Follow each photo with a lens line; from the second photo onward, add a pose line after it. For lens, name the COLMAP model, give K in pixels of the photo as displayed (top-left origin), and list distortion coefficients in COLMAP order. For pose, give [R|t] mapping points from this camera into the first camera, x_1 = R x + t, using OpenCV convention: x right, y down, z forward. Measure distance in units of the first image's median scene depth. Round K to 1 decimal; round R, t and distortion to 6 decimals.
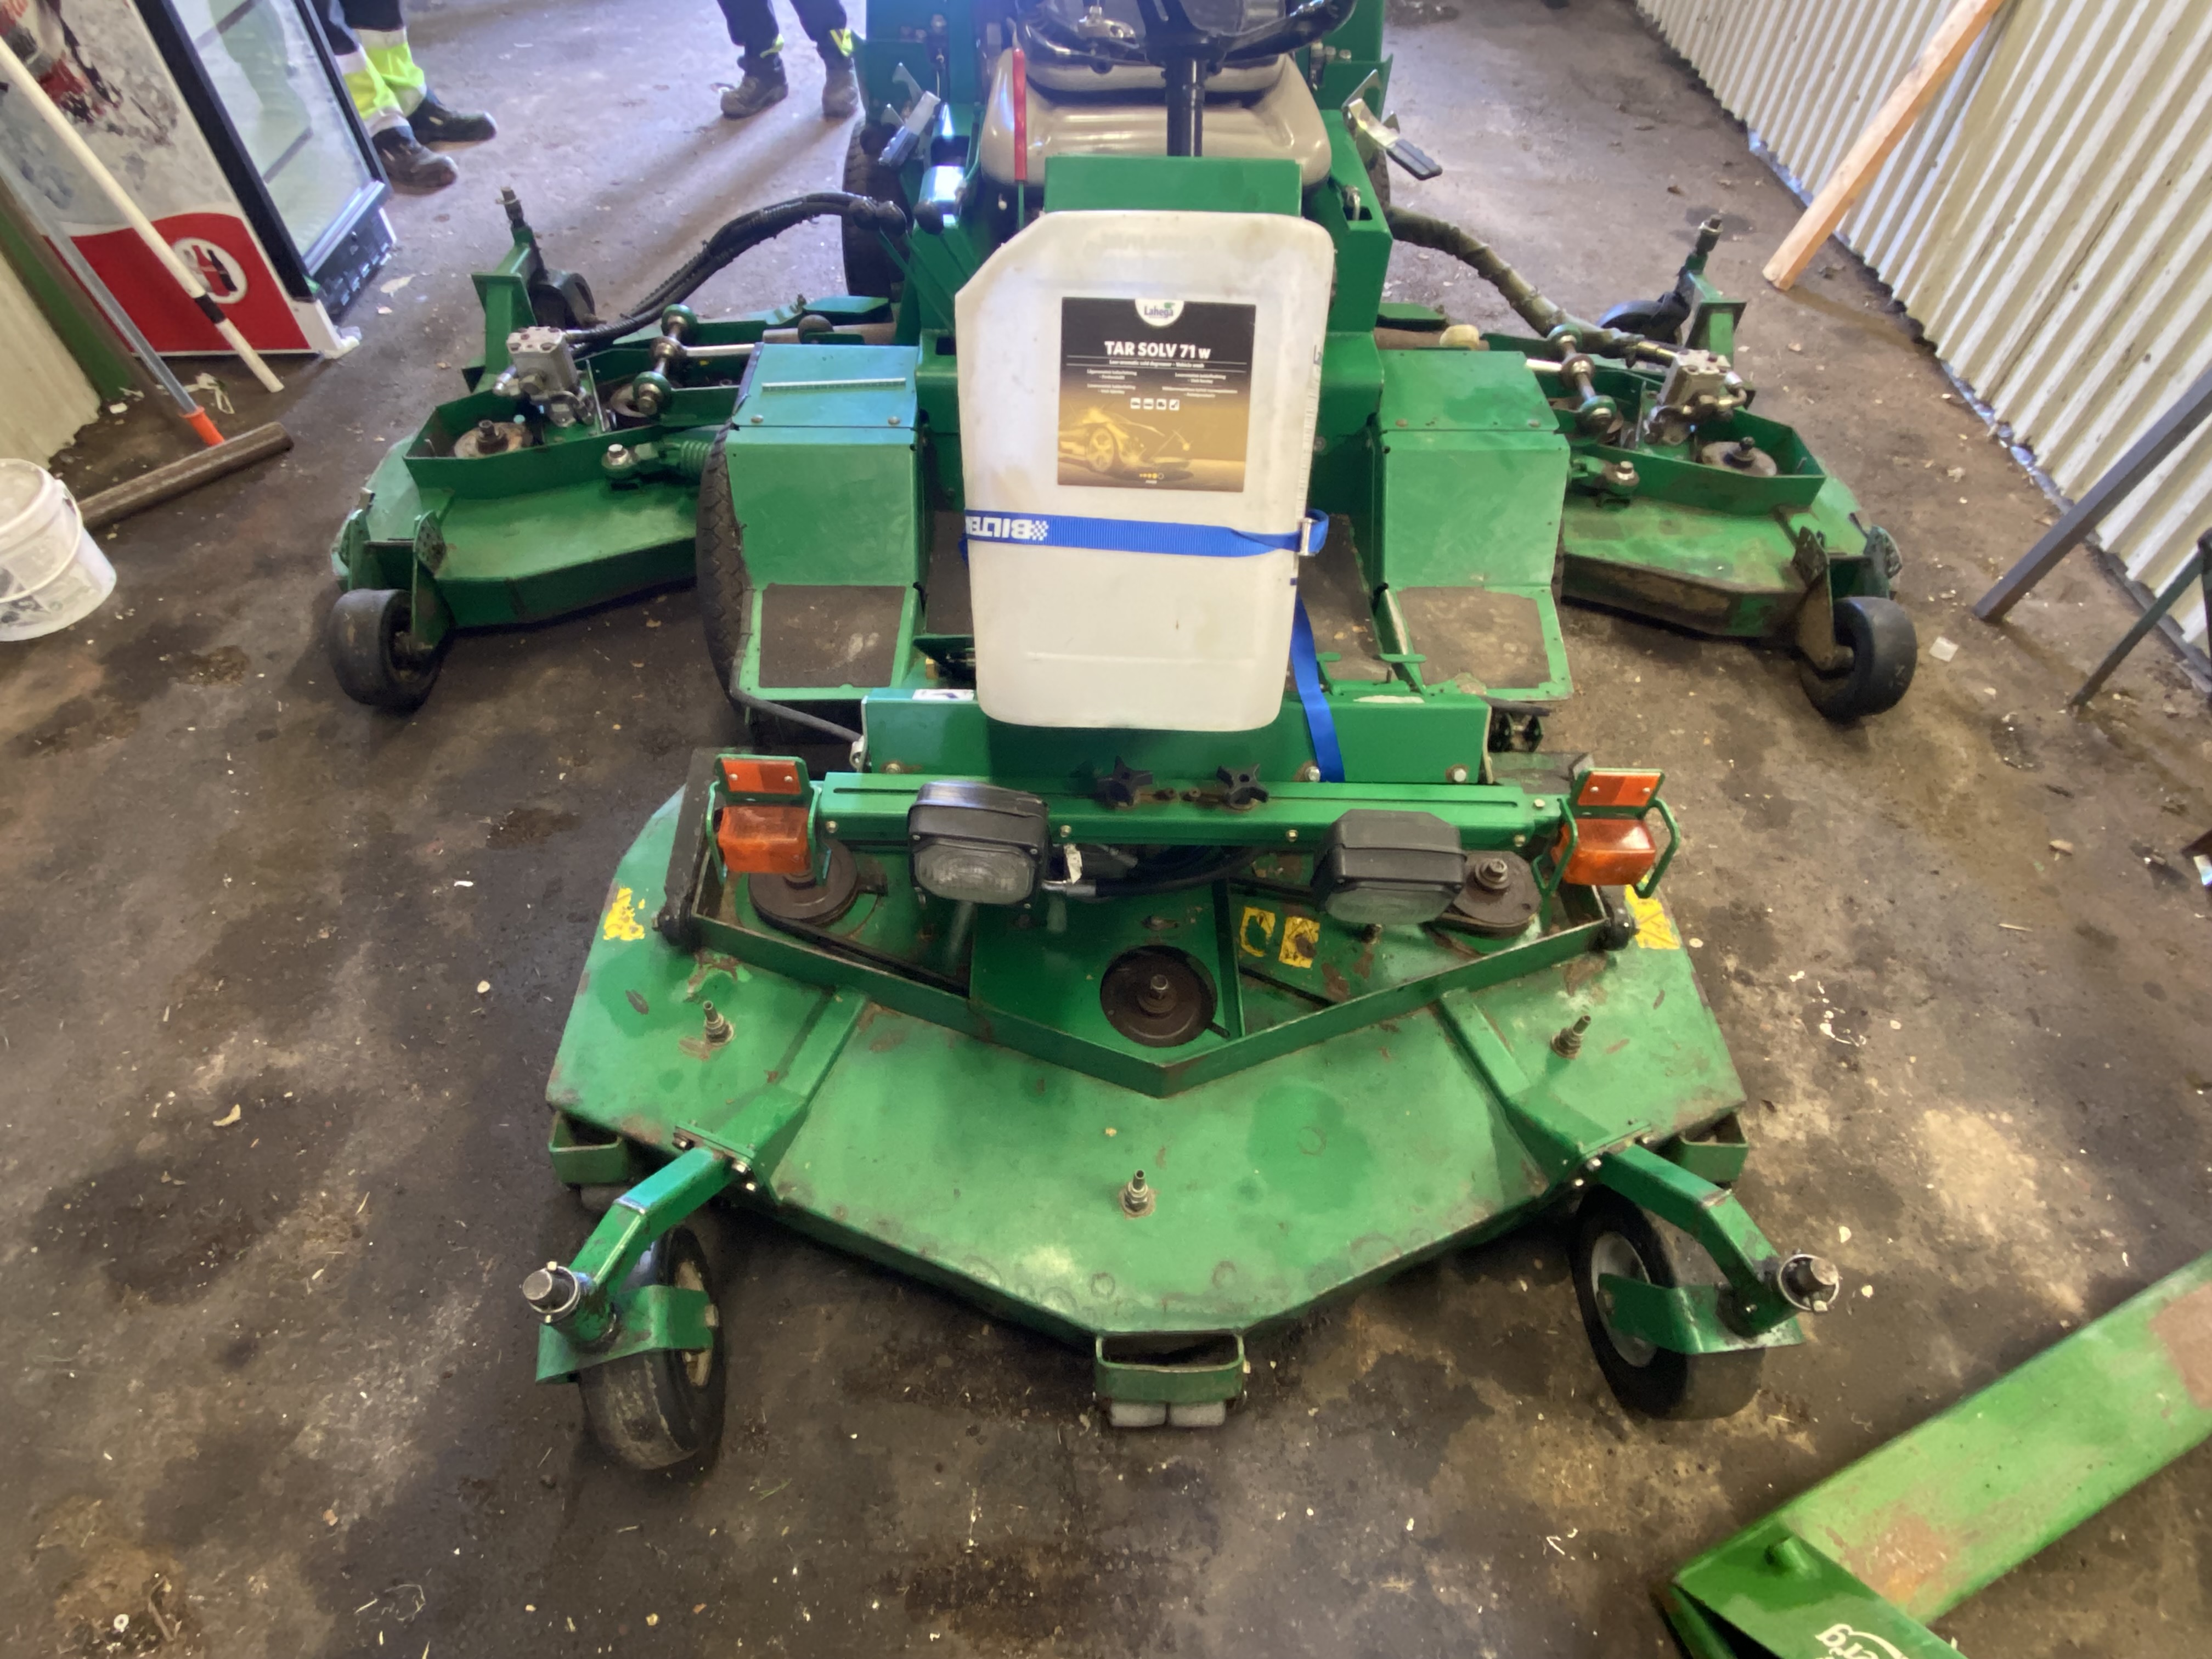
lens RADIAL K [[1192.3, 0, 1110.3], [0, 1192.3, 818.3], [0, 0, 1]] dist [0.008267, -0.002303]
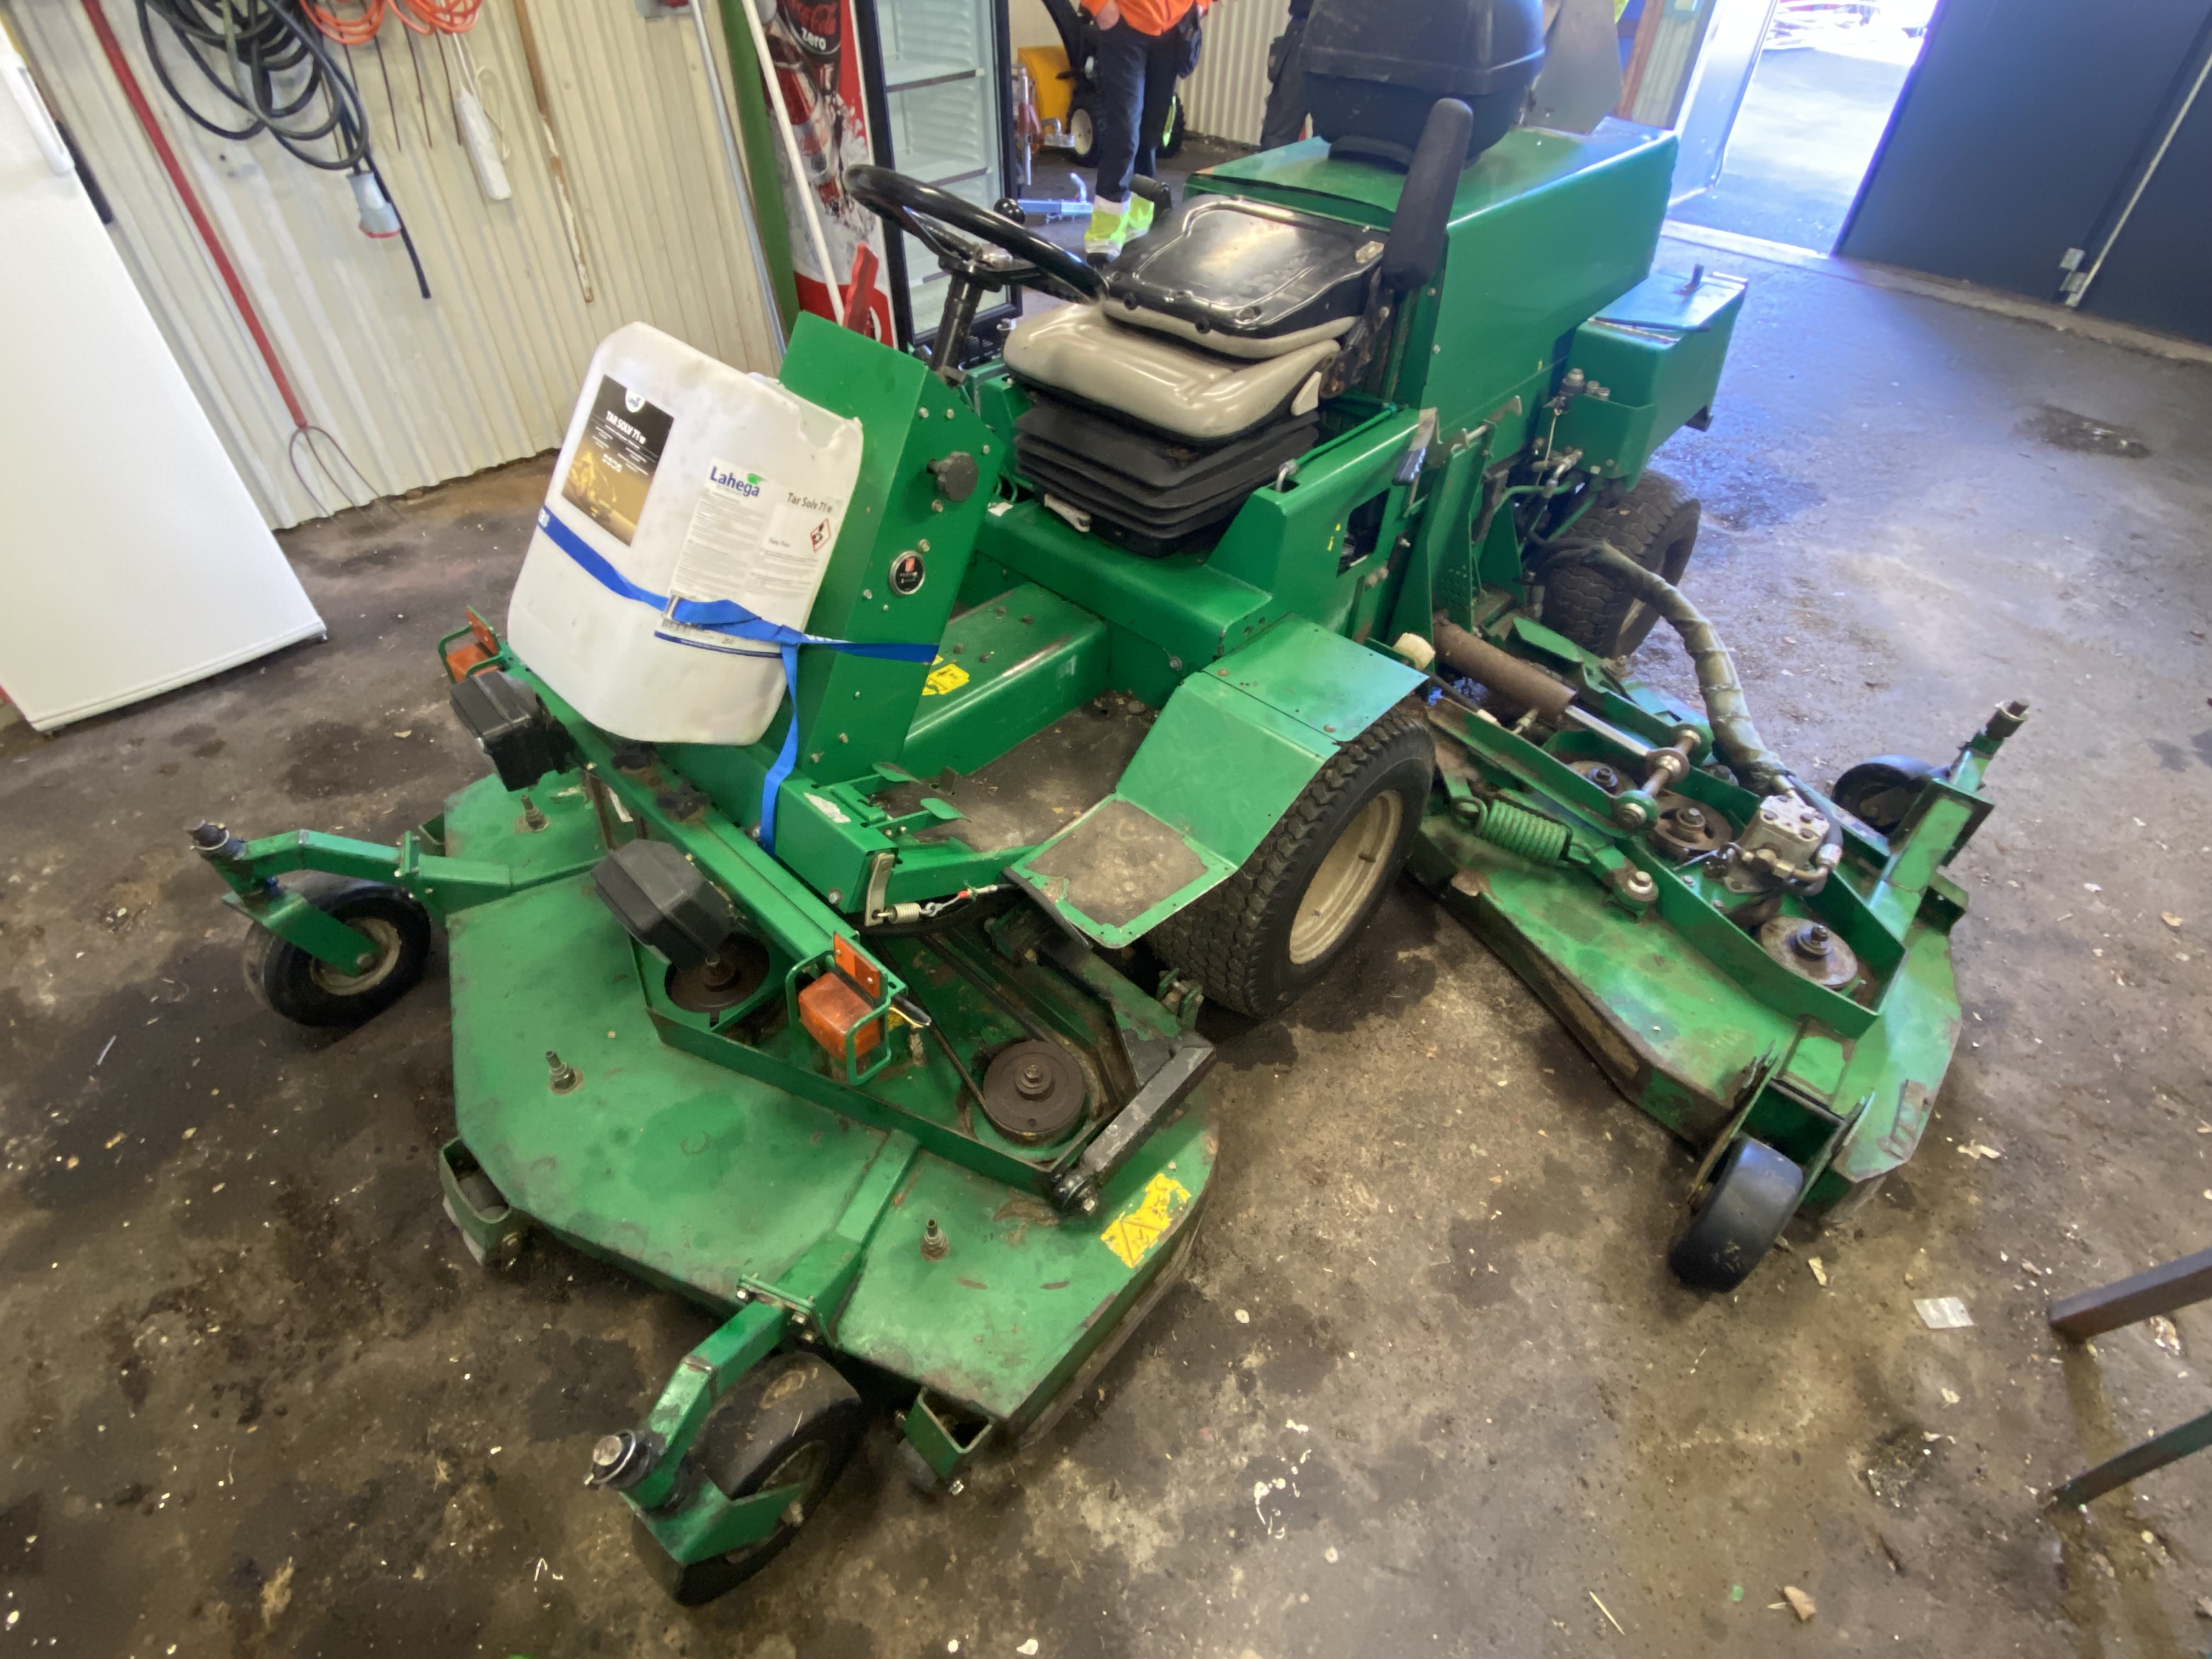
lens RADIAL K [[1063.0, 0, 1091.0], [0, 1063.0, 798.1], [0, 0, 1]] dist [0.009284, -0.013060]
pose [[0.718733, 0.465669, -0.516309, 0.716319], [-0.532227, 0.846305, 0.022407, -0.202731], [0.447389, 0.258689, 0.856109, 0.189696]]
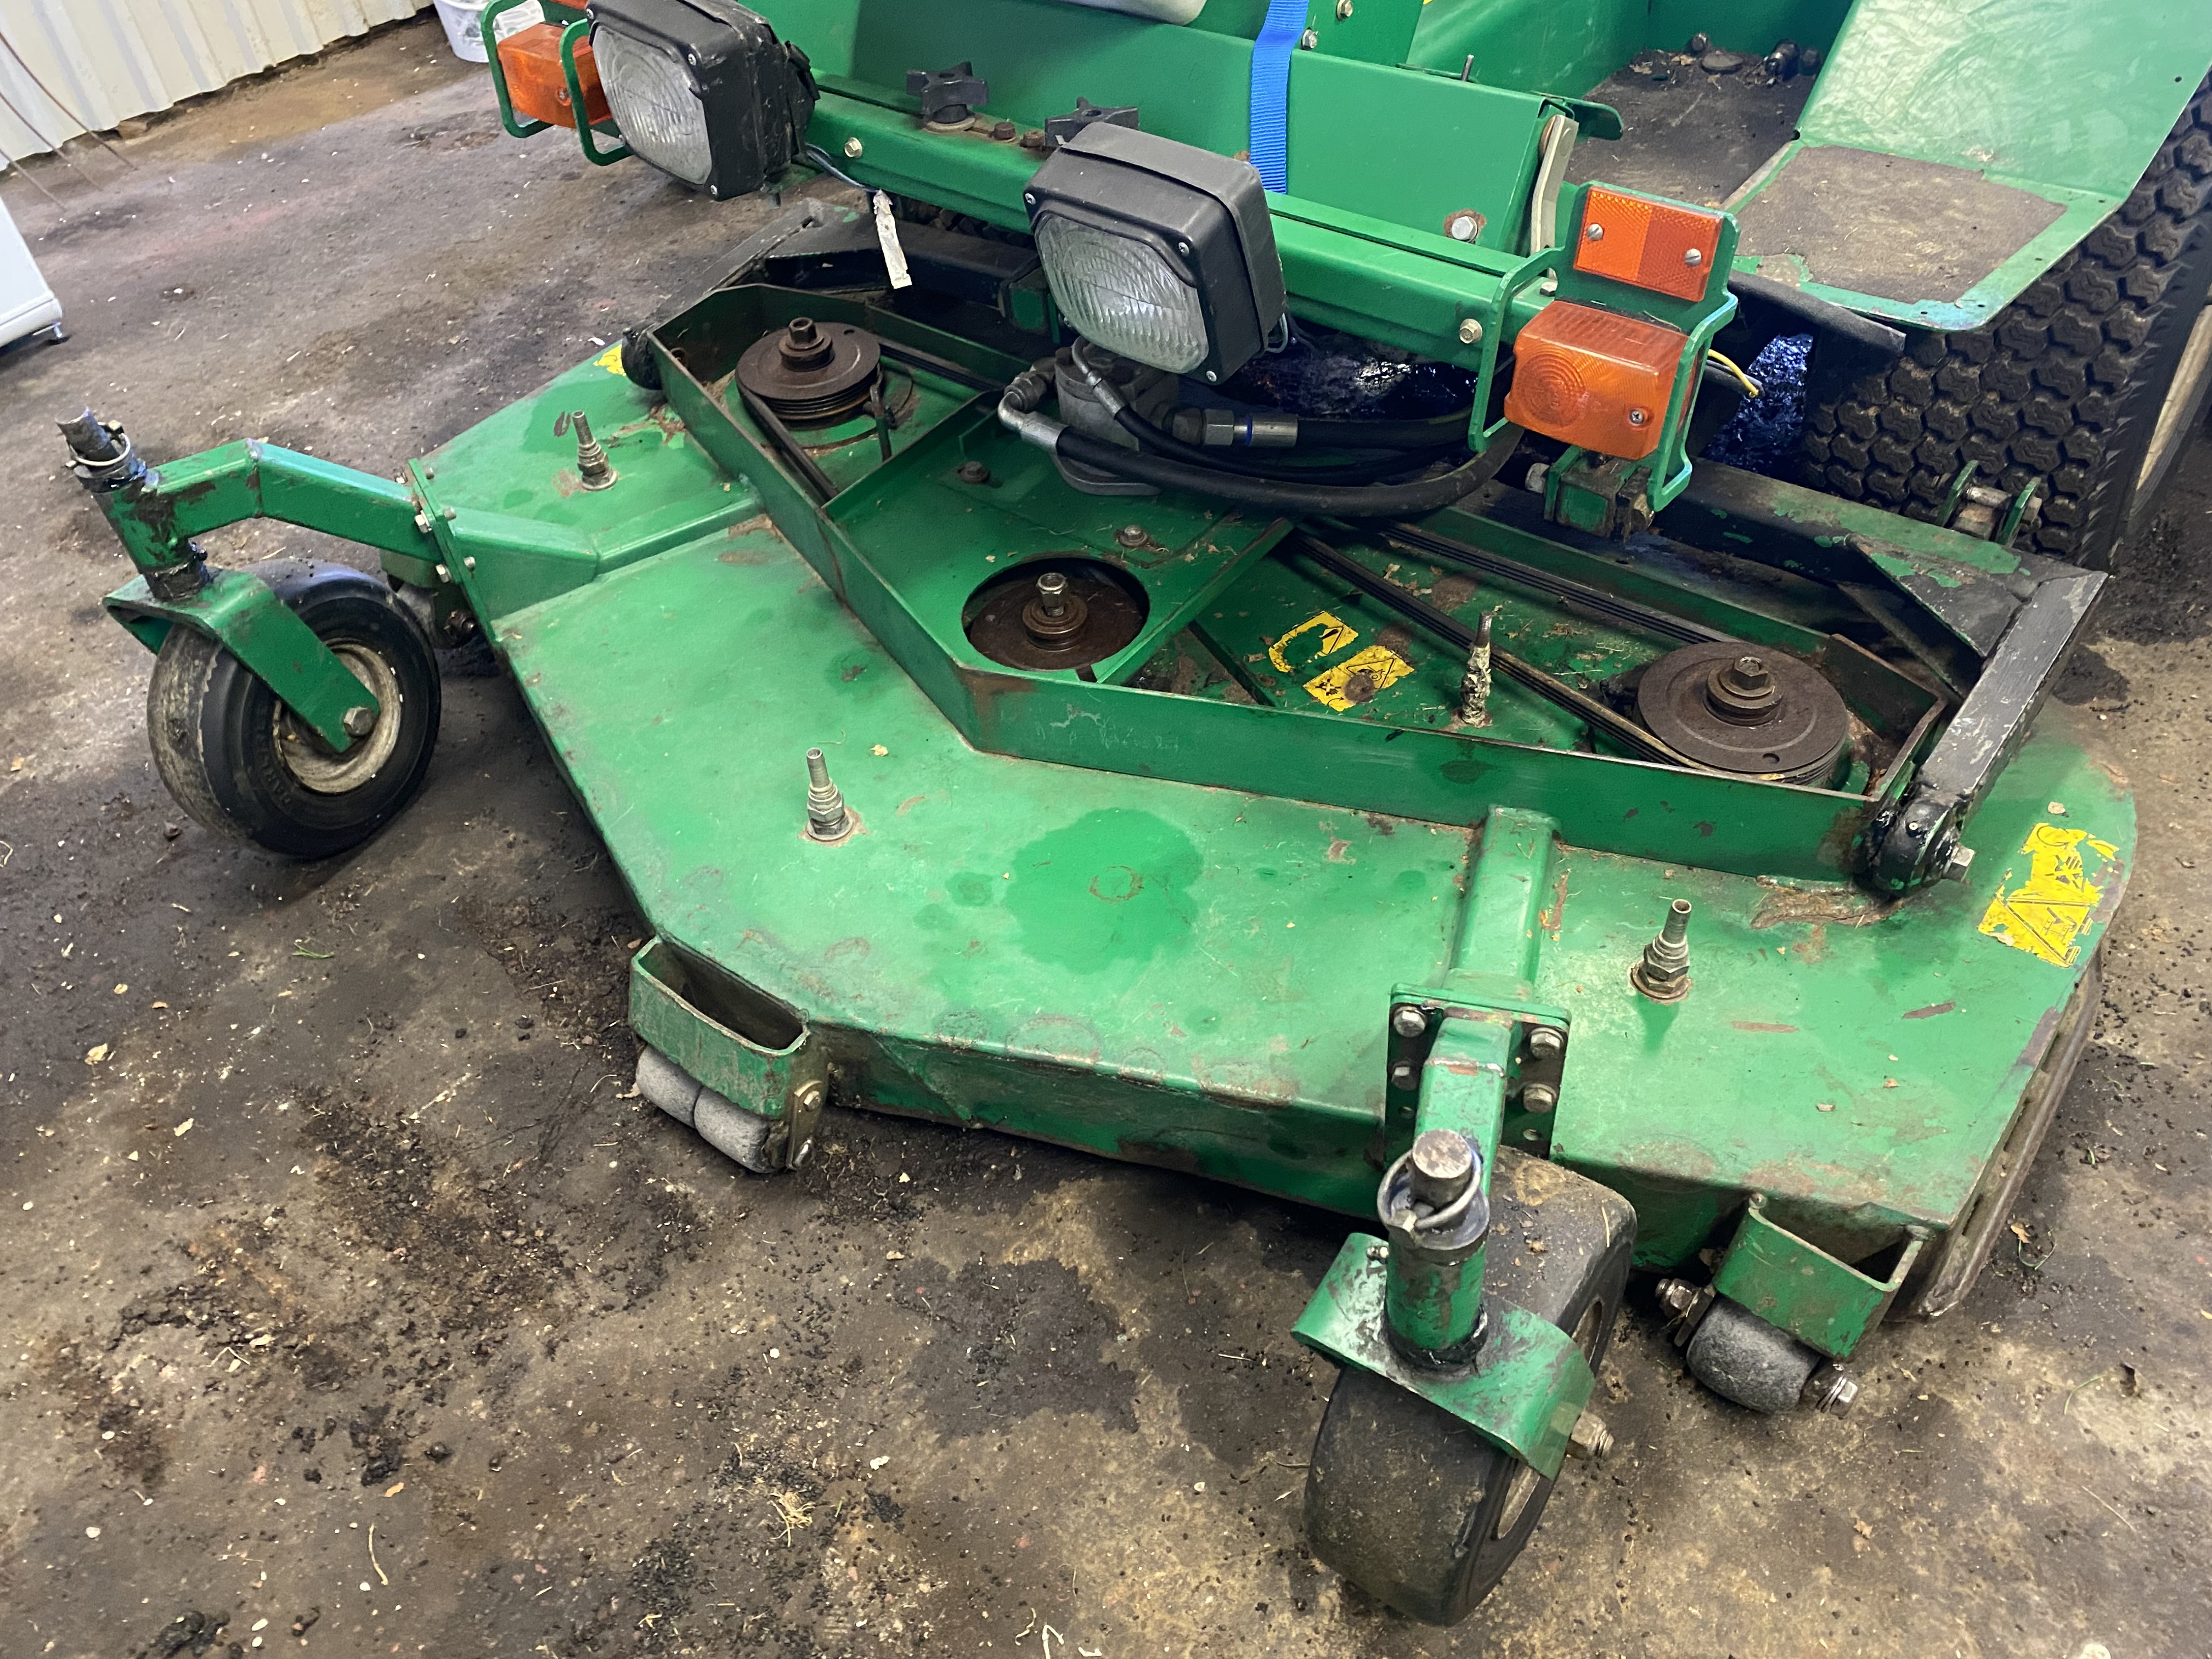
lens RADIAL K [[1725.9, 0, 1052.8], [0, 1725.9, 831.5], [0, 0, 1]] dist [0.062746, -0.057266]
pose [[0.762163, 0.378706, -0.525062, 0.517778], [-0.417993, 0.907203, 0.047583, 0.194372], [0.494358, 0.183207, 0.849733, 0.220925]]
